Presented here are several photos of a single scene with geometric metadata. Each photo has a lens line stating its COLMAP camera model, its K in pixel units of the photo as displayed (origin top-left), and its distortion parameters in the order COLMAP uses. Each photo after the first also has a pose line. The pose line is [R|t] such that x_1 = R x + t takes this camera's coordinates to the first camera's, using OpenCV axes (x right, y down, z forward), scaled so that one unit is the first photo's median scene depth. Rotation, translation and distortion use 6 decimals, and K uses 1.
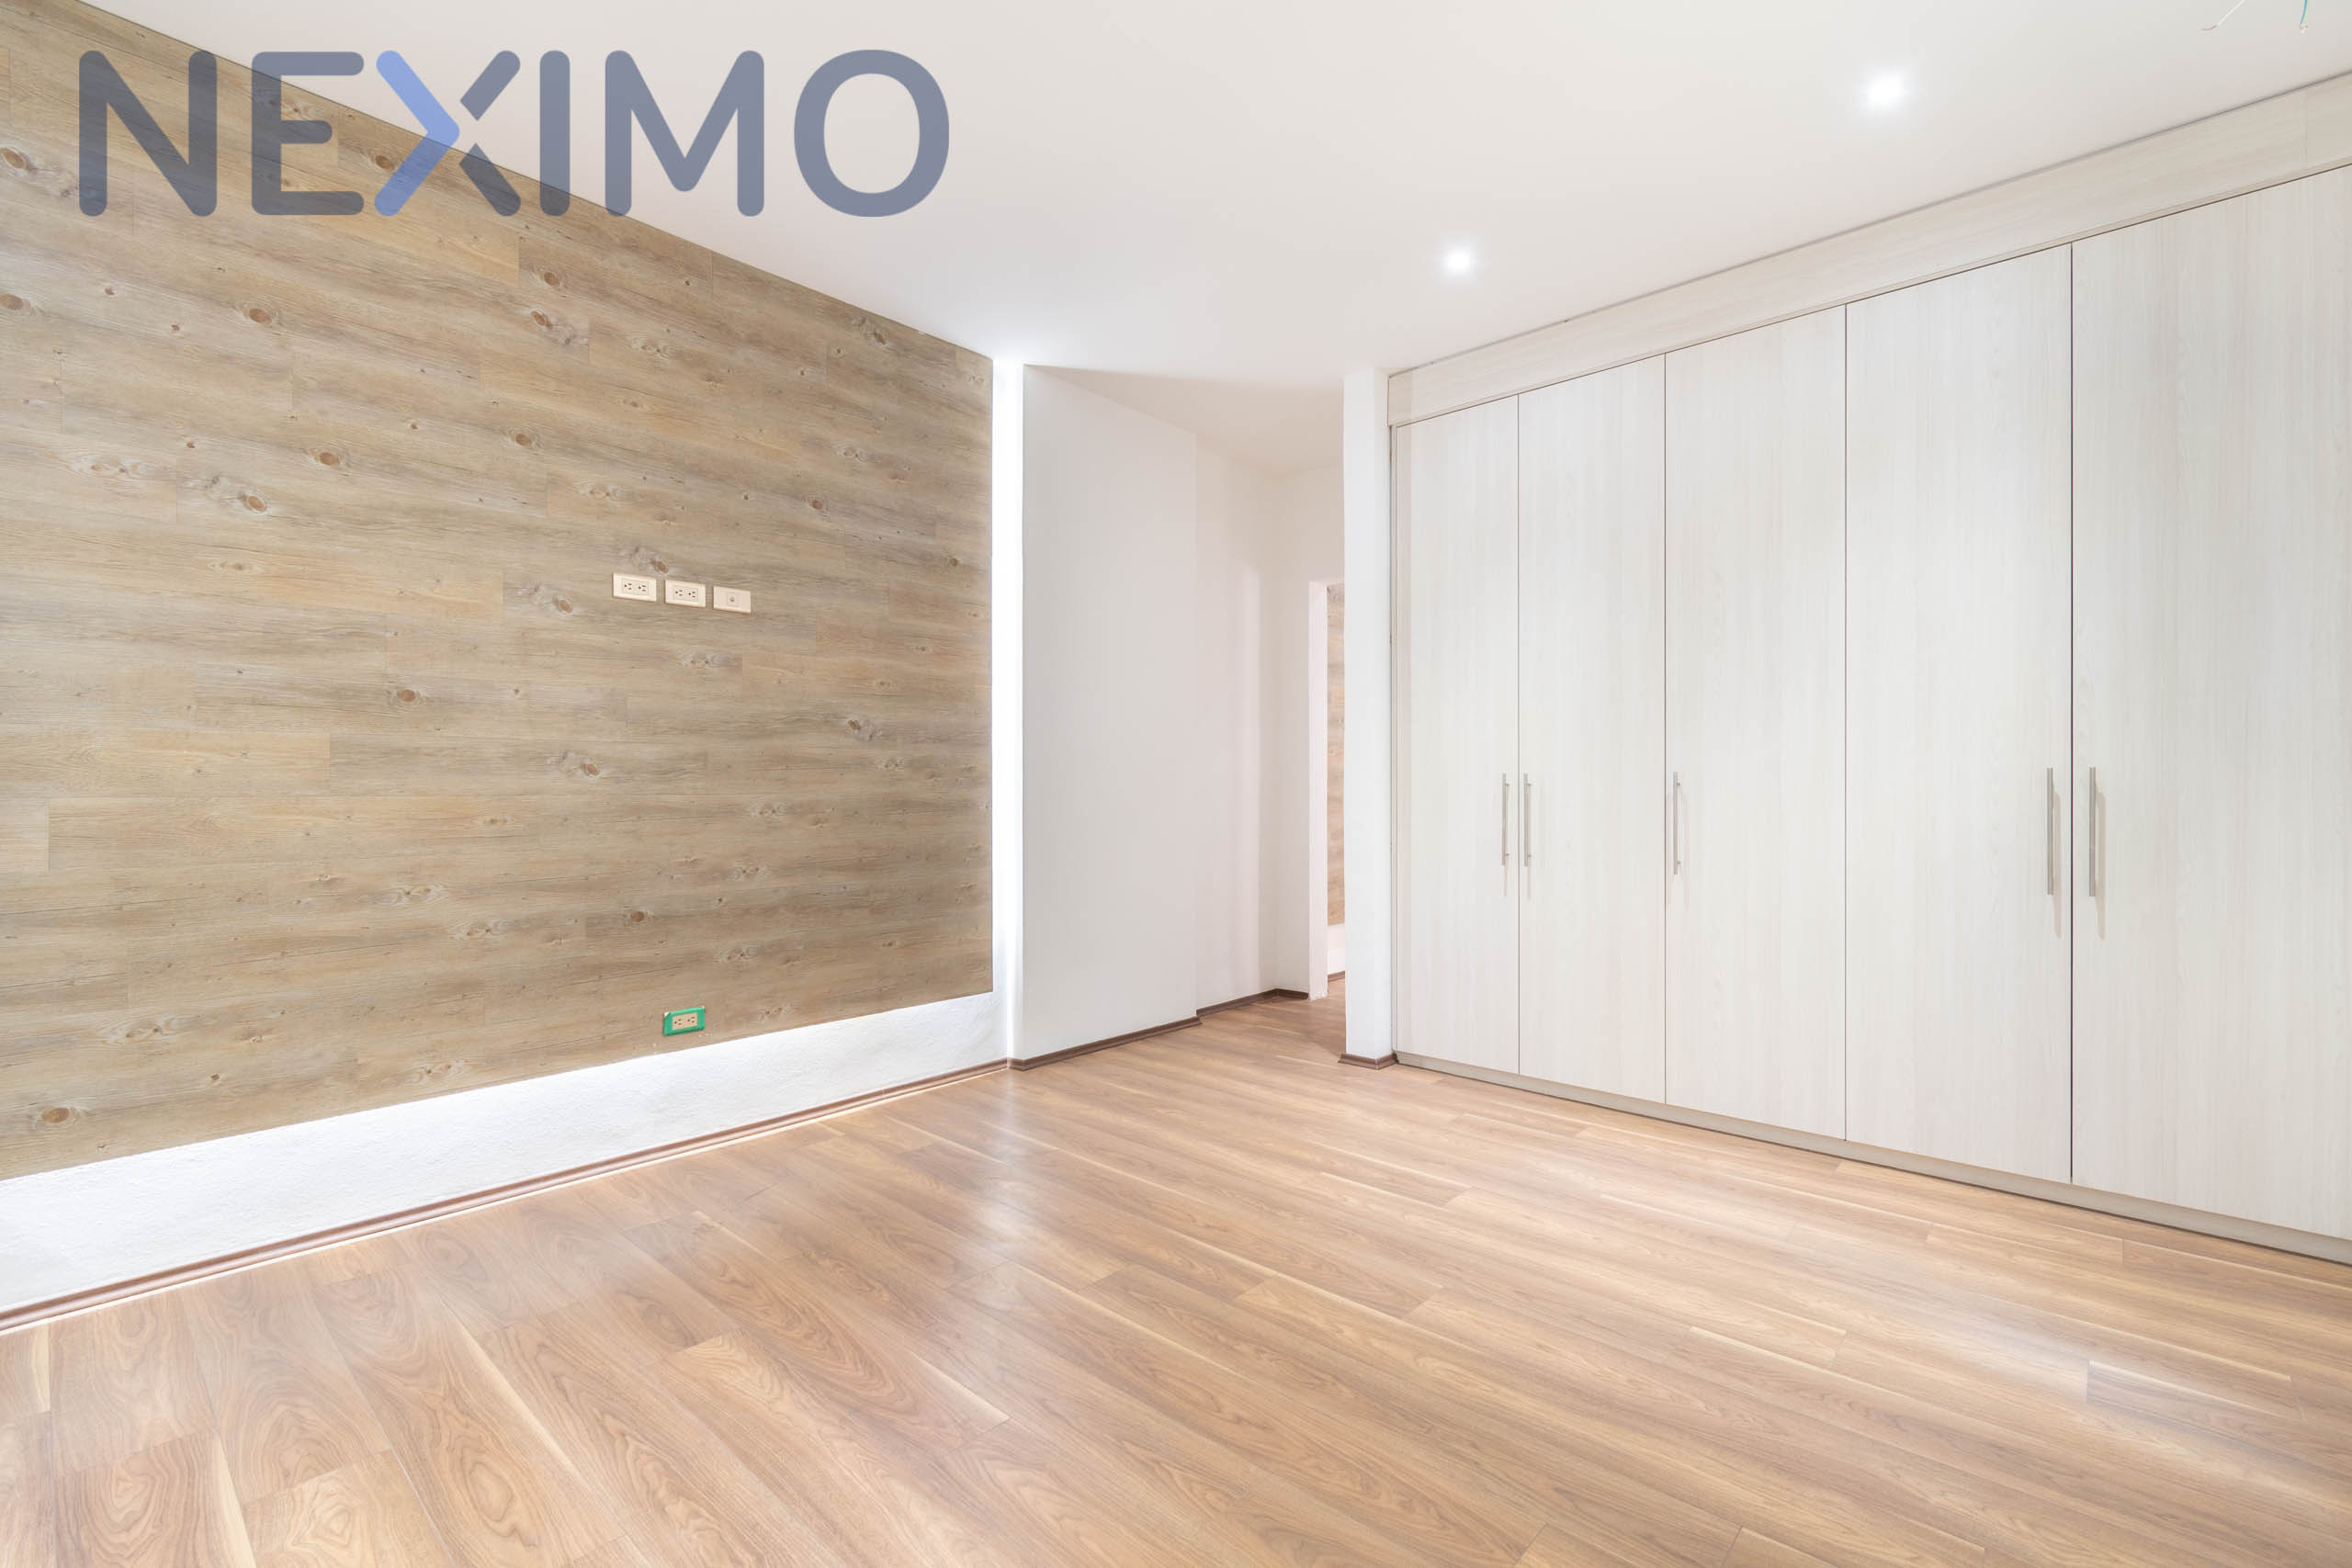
lens RADIAL K [[1037.6, 0, 1169.4], [0, 1037.6, 783.7], [0, 0, 1]] dist [0.000433, 0.000069]
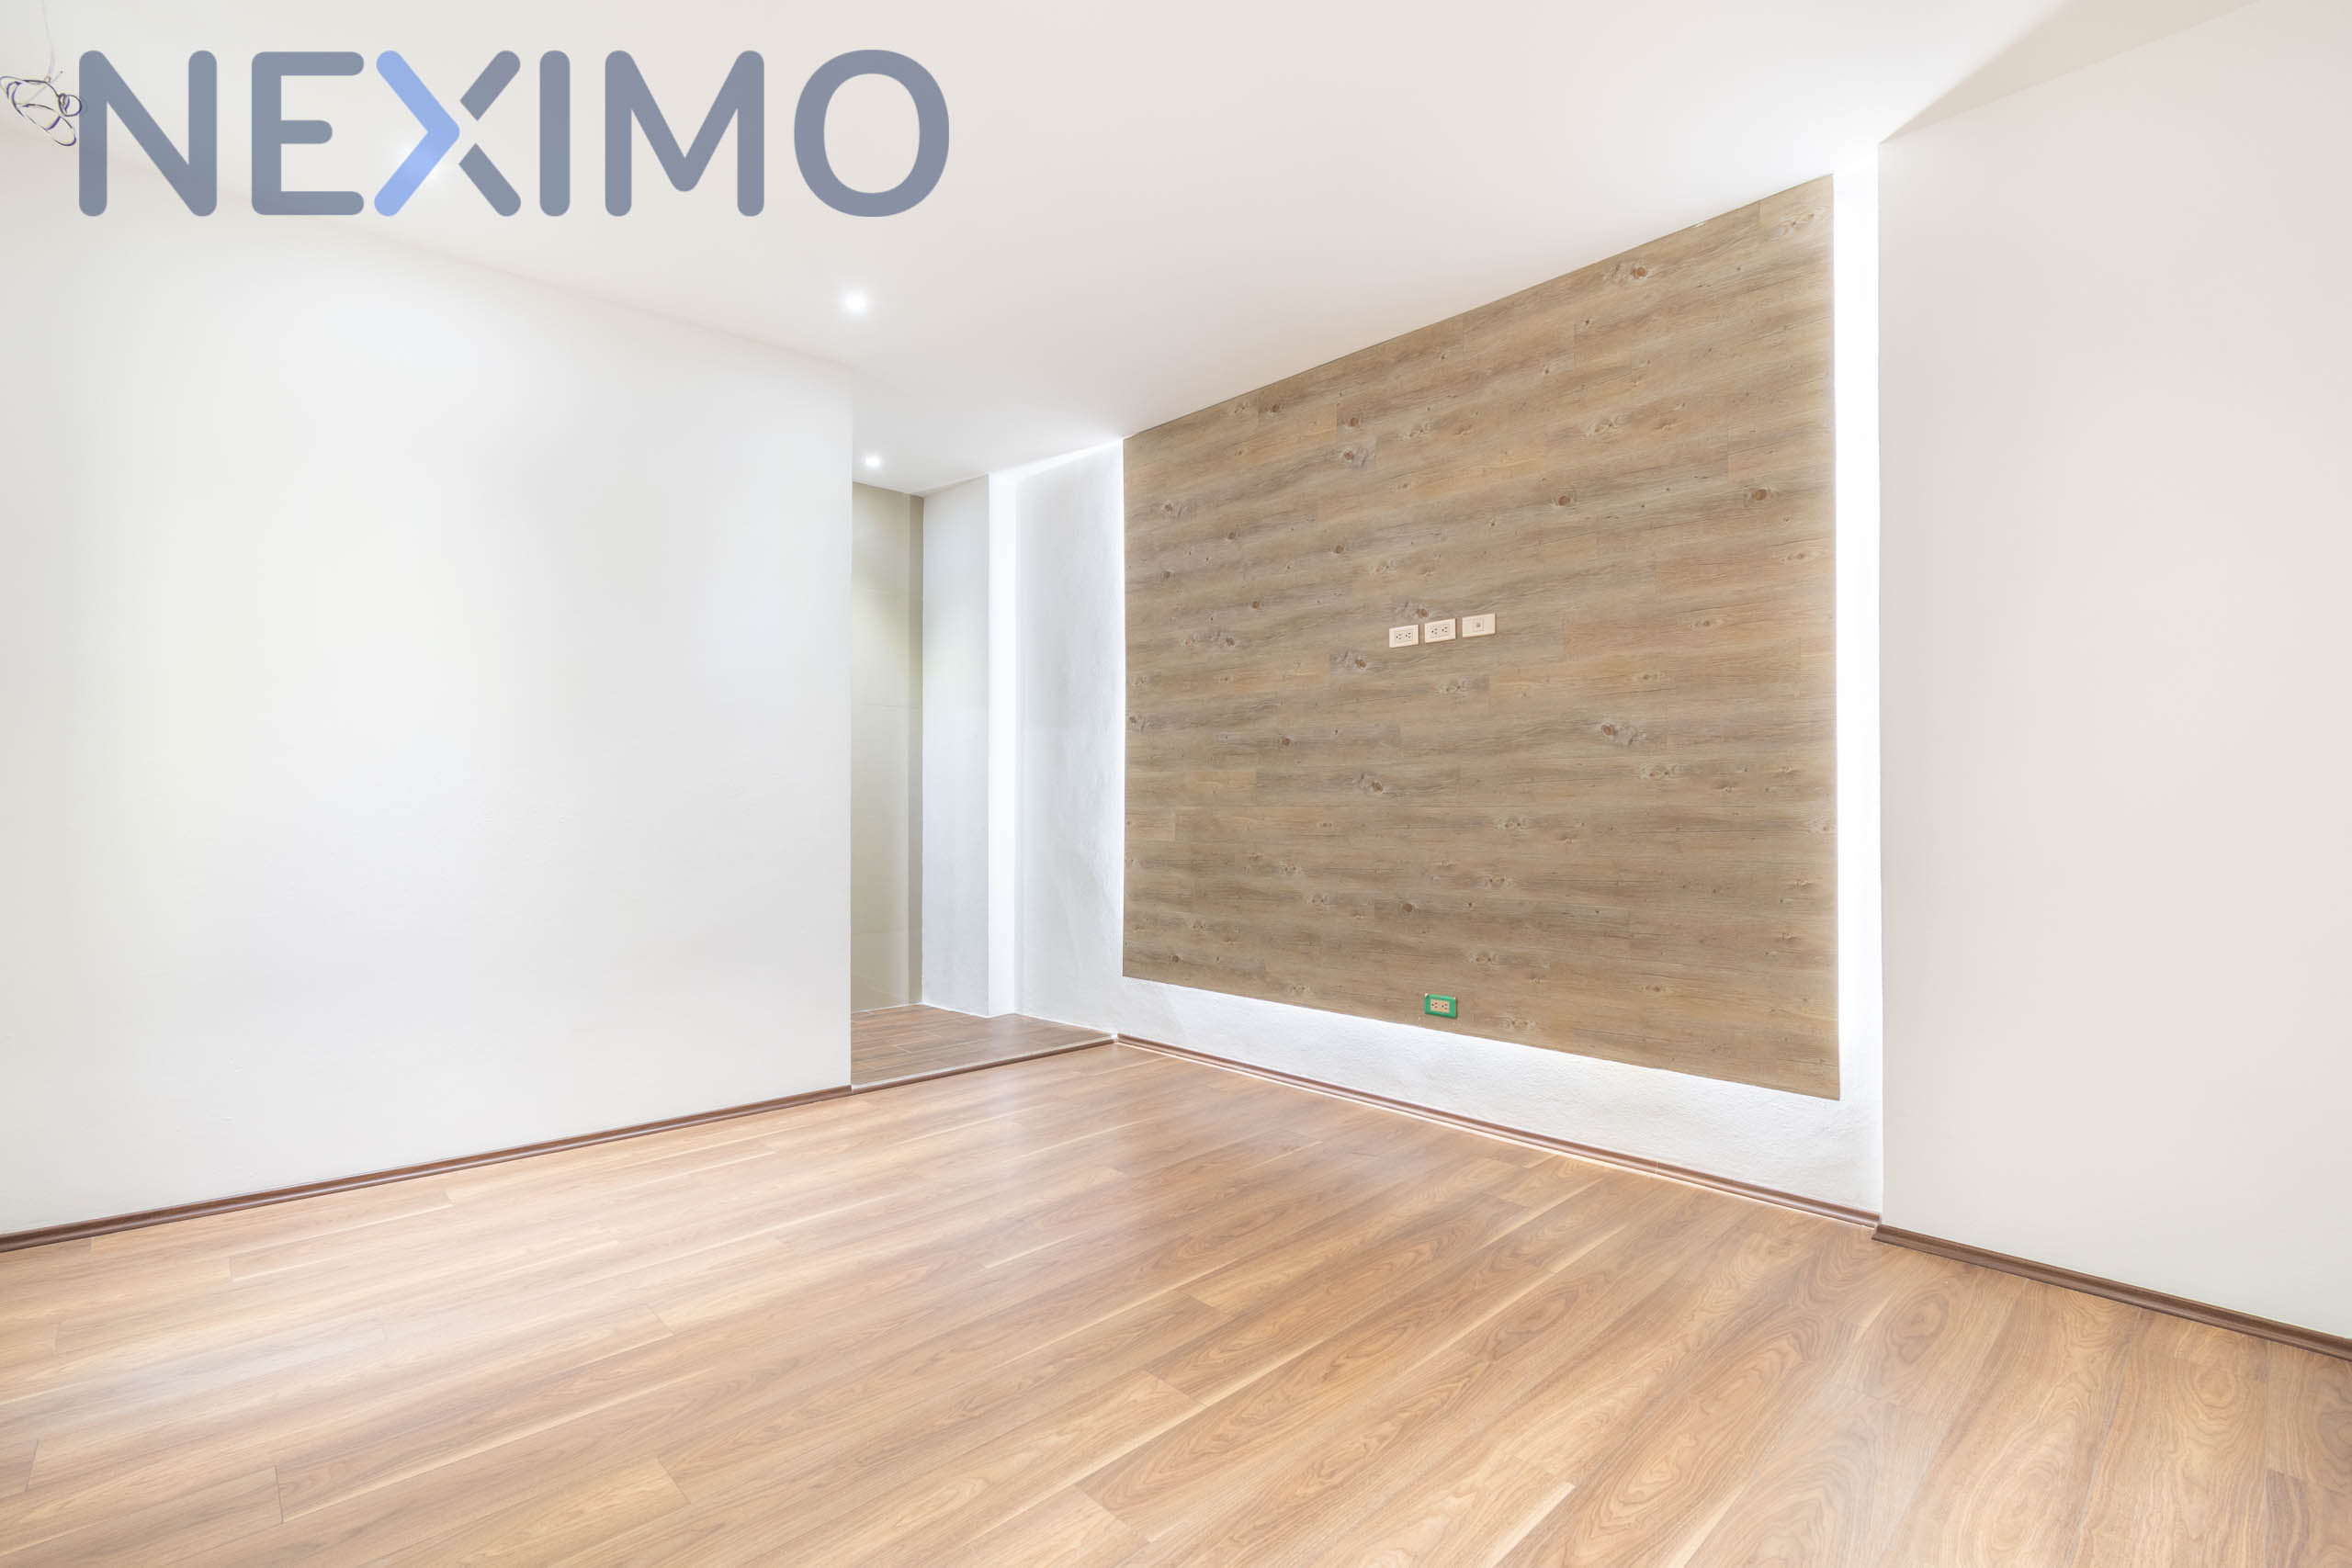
lens RADIAL K [[1037.6, 0, 1164.8], [0, 1037.6, 790.6], [0, 0, 1]] dist [0.000433, 0.000069]
pose [[-0.075518, -0.010065, -0.997094, 0.780190], [0.005649, 0.999929, -0.010521, 0.003201], [0.997128, -0.006427, -0.075456, 0.882589]]
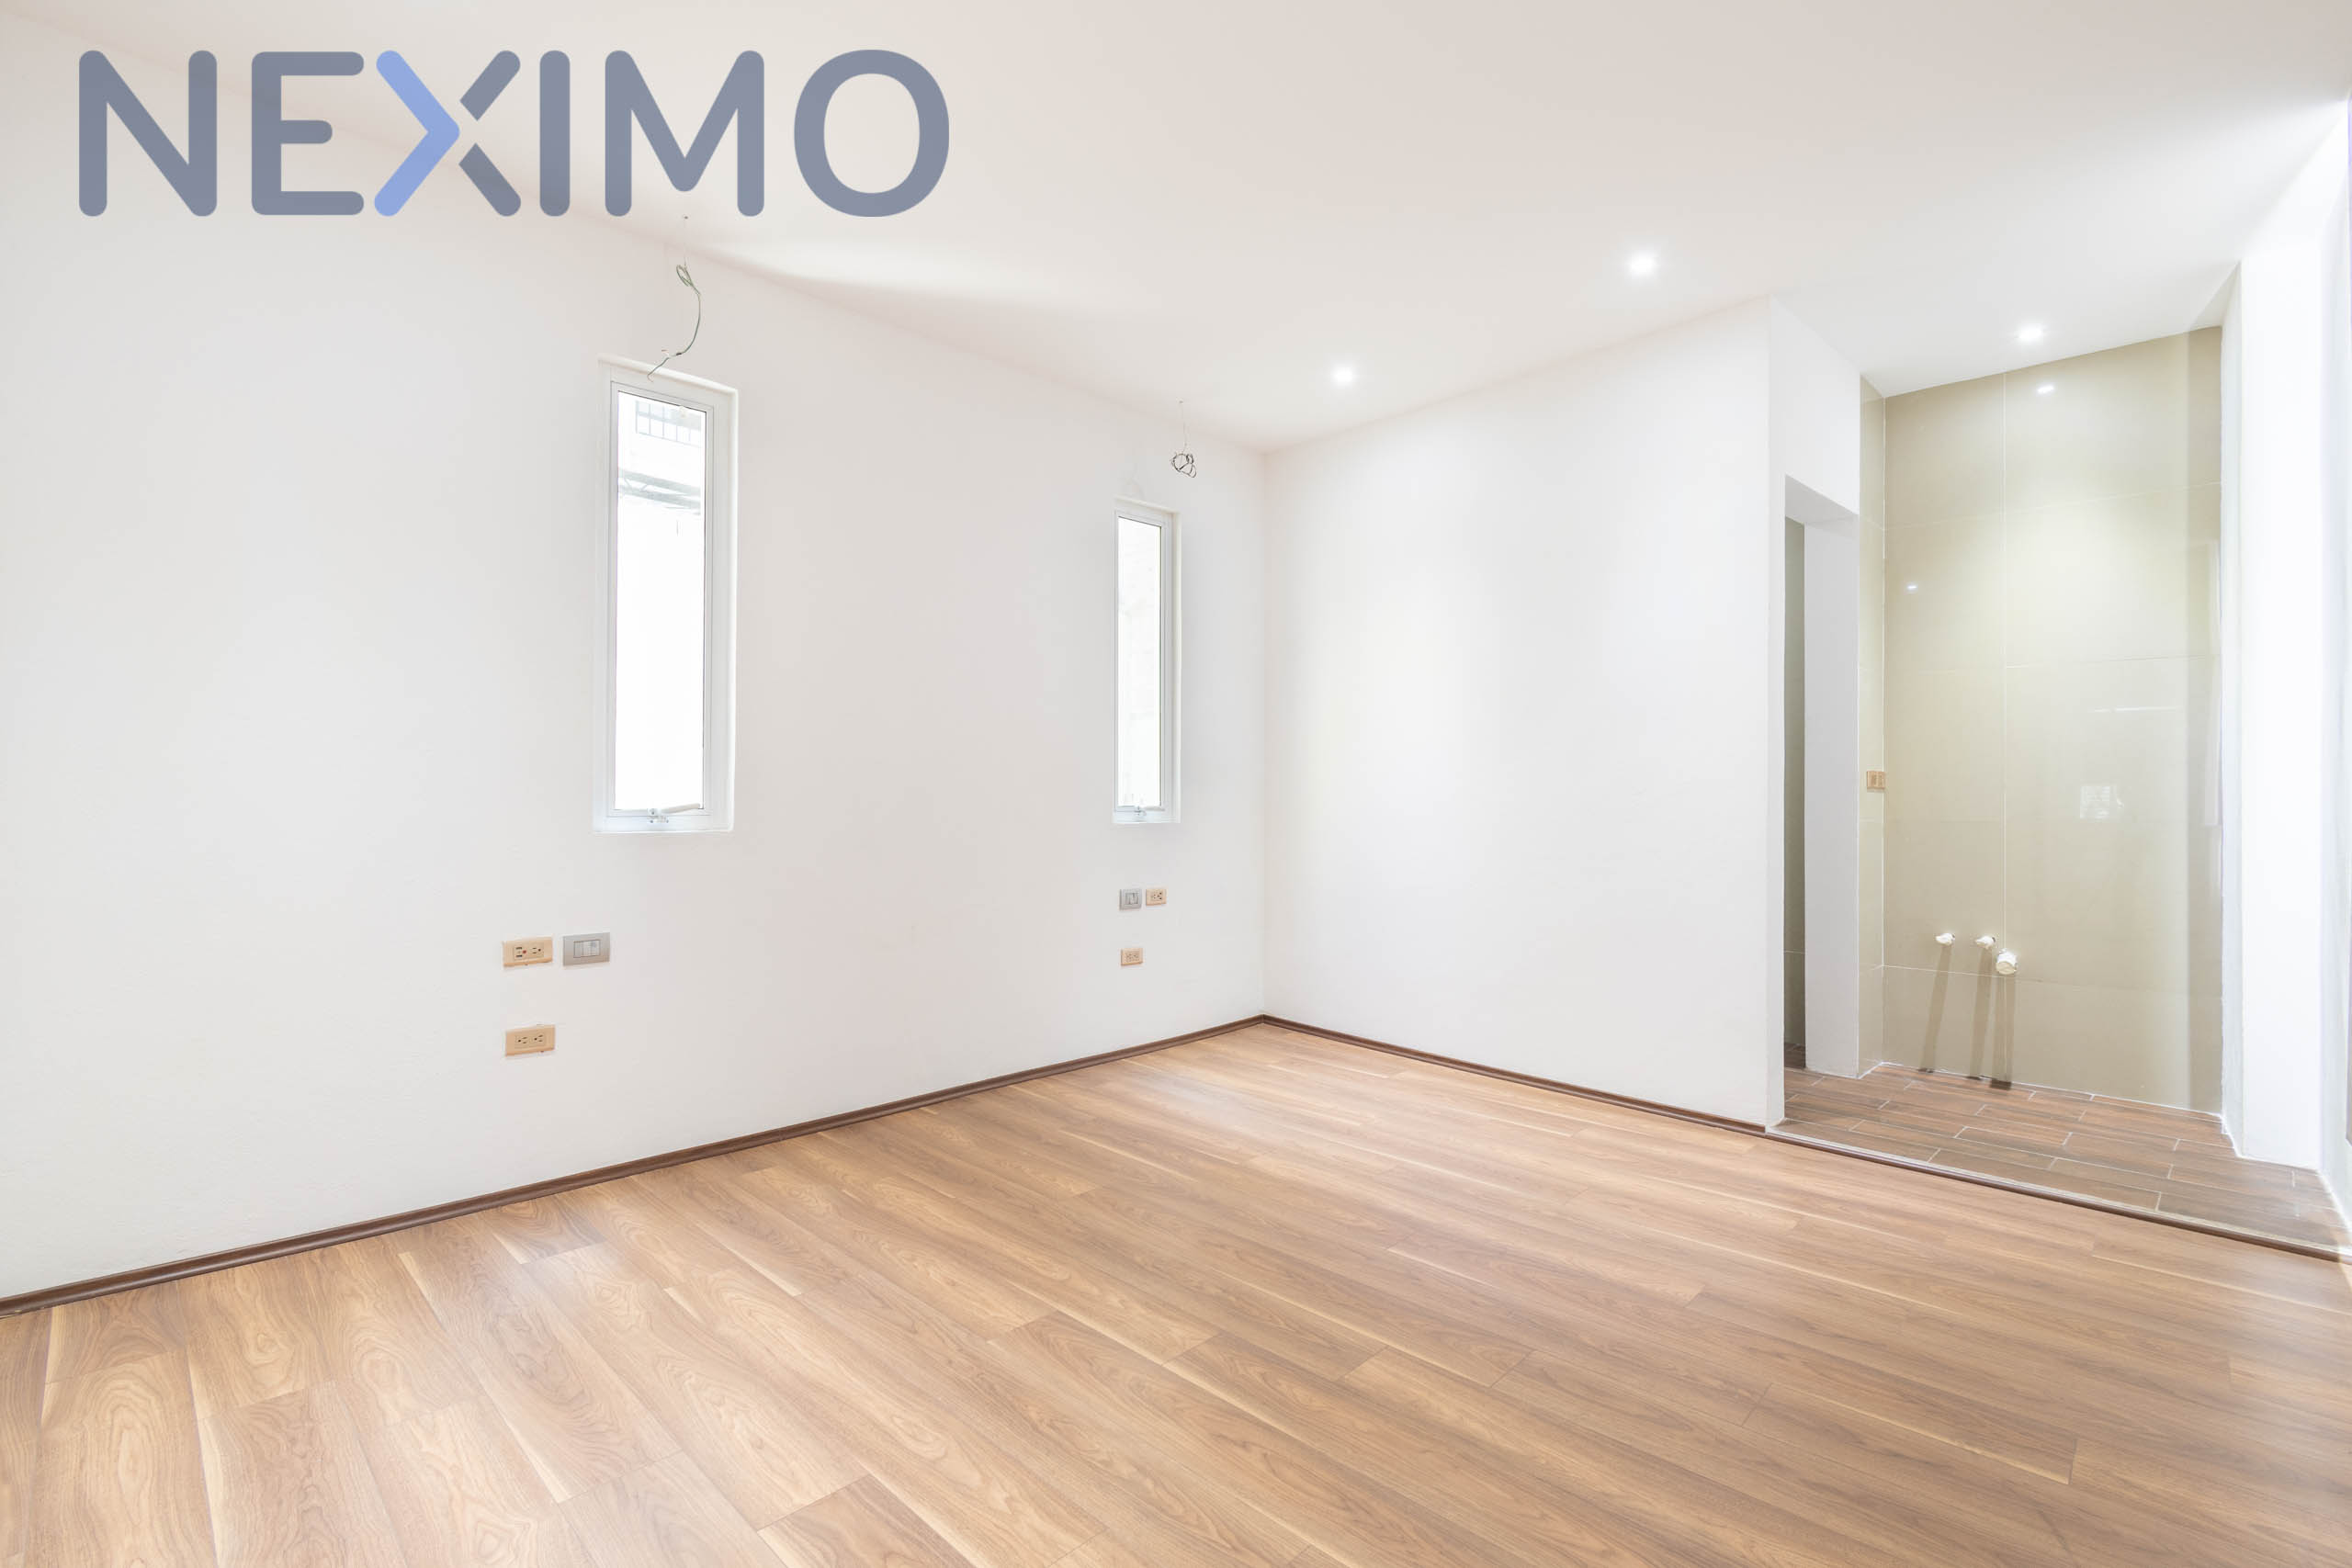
lens RADIAL K [[1037.6, 0, 1180.0], [0, 1037.6, 798.5], [0, 0, 1]] dist [0.000433, 0.000069]
pose [[-0.999644, -0.003415, 0.026459, 0.059026], [-0.003466, 0.999992, -0.001902, 0.005244], [-0.026452, -0.001993, -0.999648, 1.588109]]
